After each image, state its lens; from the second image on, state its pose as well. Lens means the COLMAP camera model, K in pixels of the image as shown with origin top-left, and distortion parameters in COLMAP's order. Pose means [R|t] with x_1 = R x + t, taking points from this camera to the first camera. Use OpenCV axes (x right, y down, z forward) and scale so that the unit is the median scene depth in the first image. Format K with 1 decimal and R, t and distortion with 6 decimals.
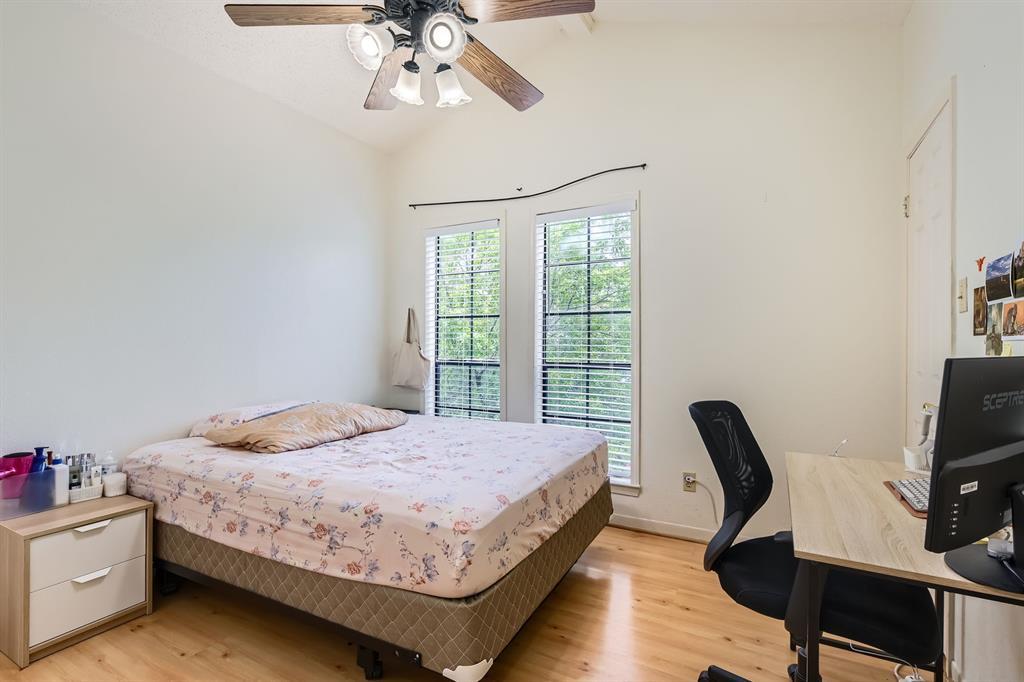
lens RADIAL K [[470.8, 0, 518.1], [0, 470.8, 345.3], [0, 0, 1]] dist [0.002895, 0.000610]
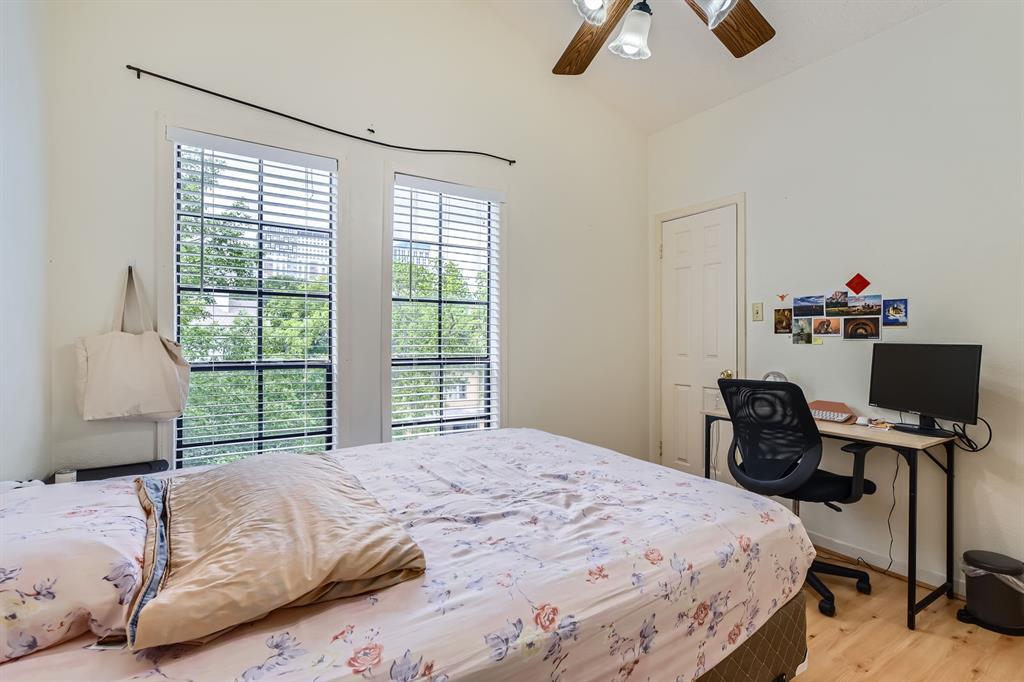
lens RADIAL K [[477.0, 0, 513.1], [0, 477.0, 334.6], [0, 0, 1]] dist [-0.001972, -0.000060]
pose [[0.482886, 0.006412, 0.875660, -0.885264], [-0.002127, 0.999979, -0.006149, -0.001240], [-0.875681, 0.001107, 0.482889, 0.696682]]
